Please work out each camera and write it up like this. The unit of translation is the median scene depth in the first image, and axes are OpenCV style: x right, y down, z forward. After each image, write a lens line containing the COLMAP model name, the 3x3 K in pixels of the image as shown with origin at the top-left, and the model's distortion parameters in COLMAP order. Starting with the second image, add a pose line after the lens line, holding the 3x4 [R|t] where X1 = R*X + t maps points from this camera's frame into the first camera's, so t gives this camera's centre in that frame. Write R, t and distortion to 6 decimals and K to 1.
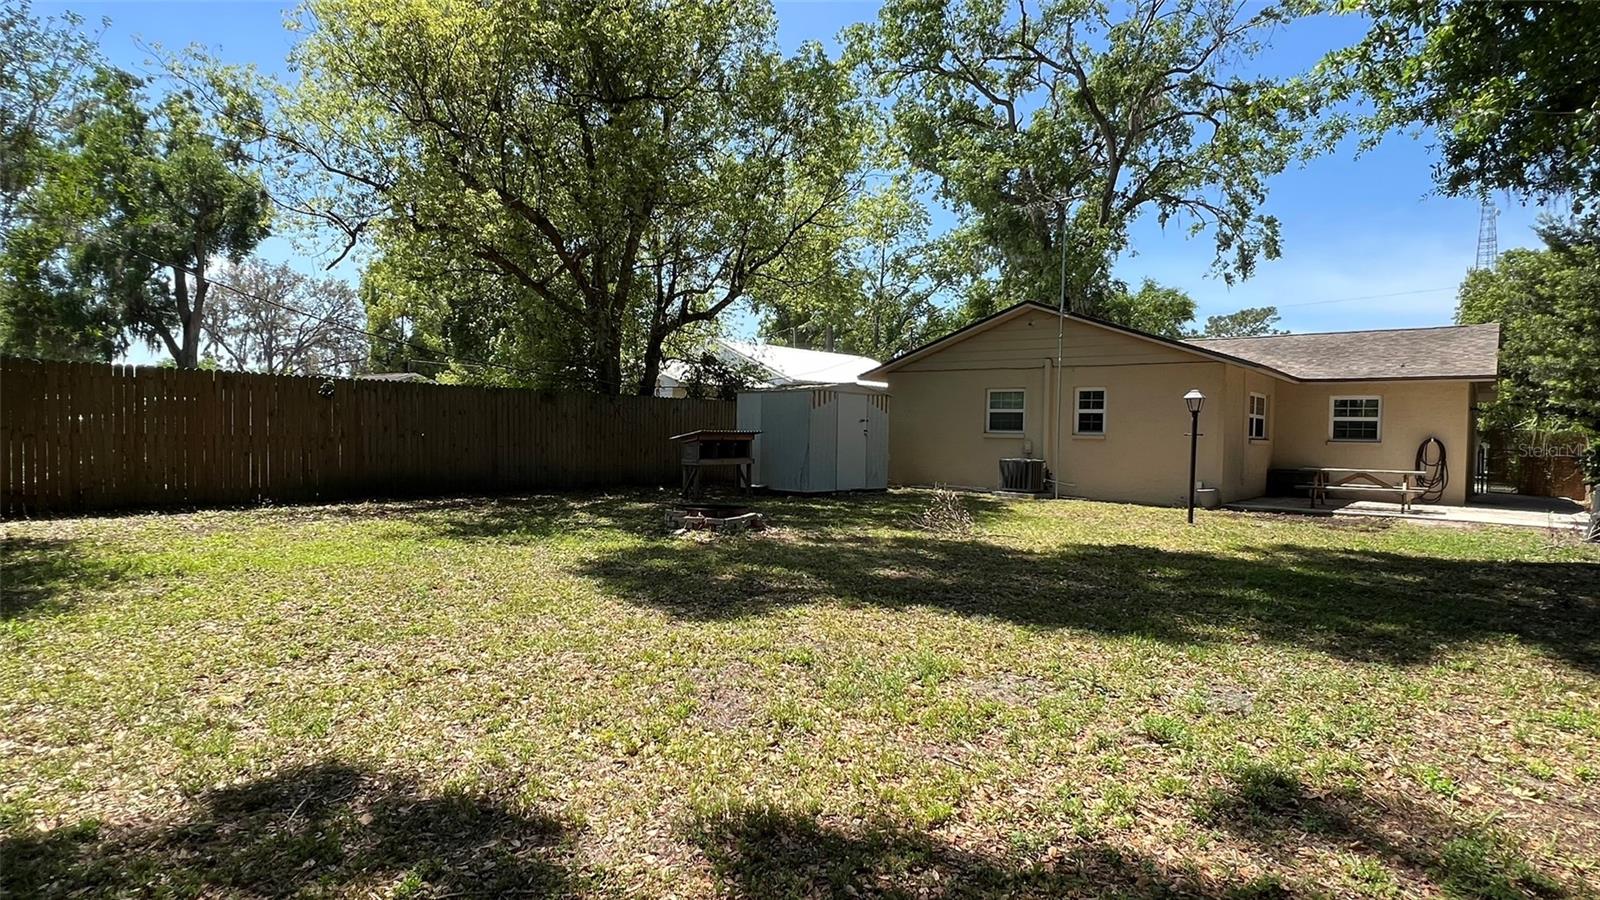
lens RADIAL K [[846.4, 0, 801.7], [0, 846.4, 447.8], [0, 0, 1]] dist [-0.012100, 0.003431]
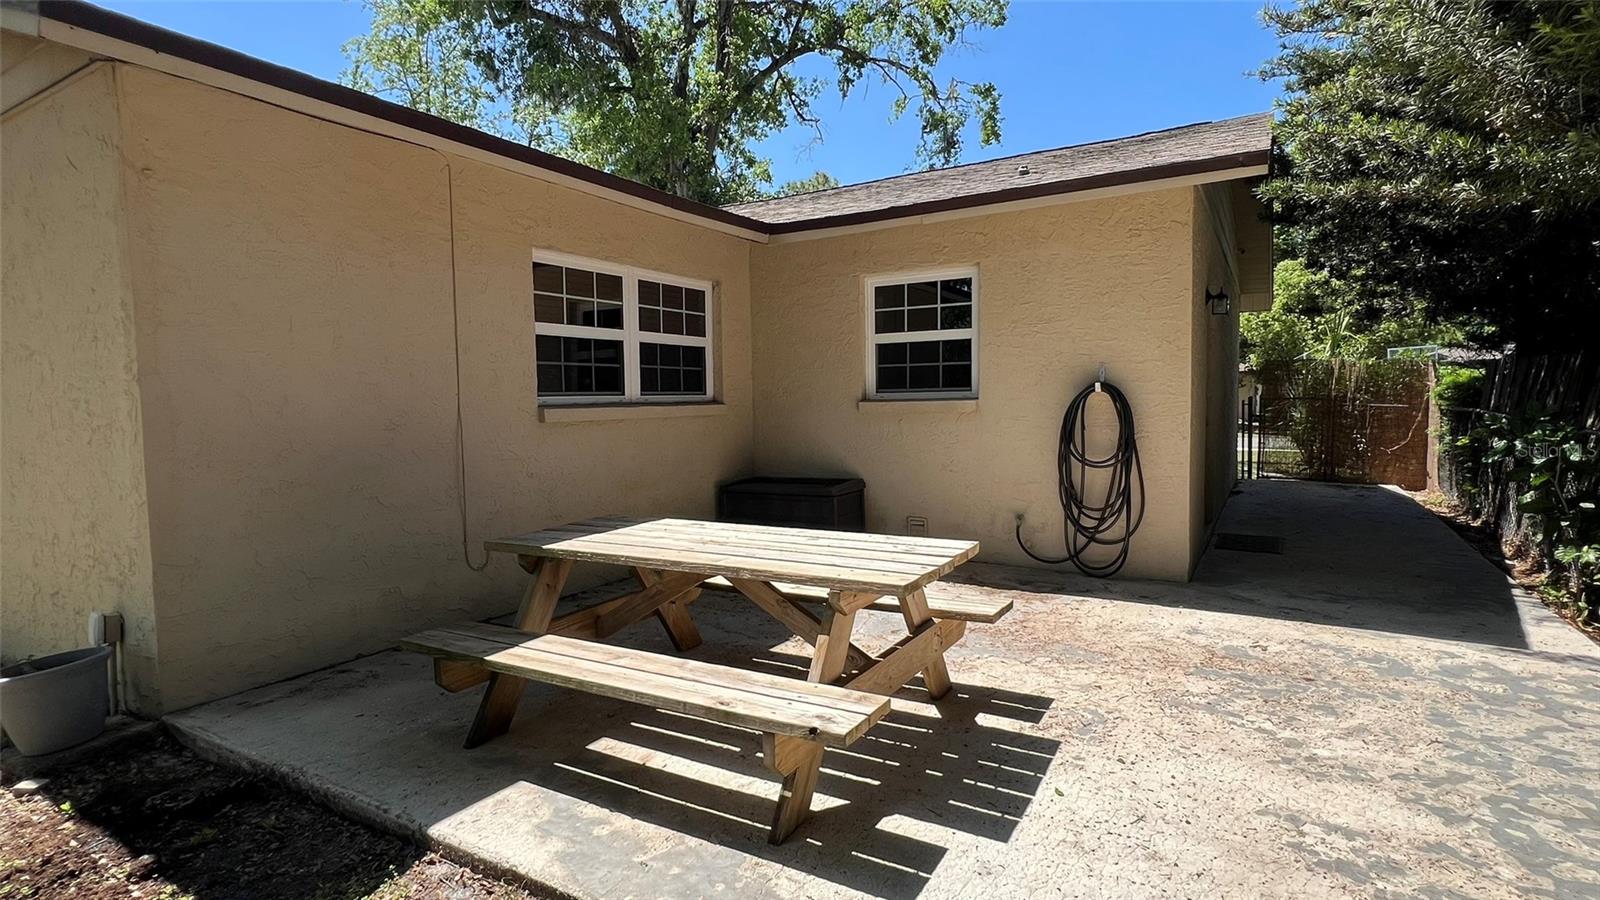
lens RADIAL K [[795.3, 0, 797.6], [0, 795.3, 449.9], [0, 0, 1]] dist [0.007146, 0.000477]
pose [[0.986813, -0.047886, 0.154617, 0.531475], [0.039897, 0.997724, 0.054367, -0.005663], [-0.156868, -0.047481, 0.986477, 0.645847]]
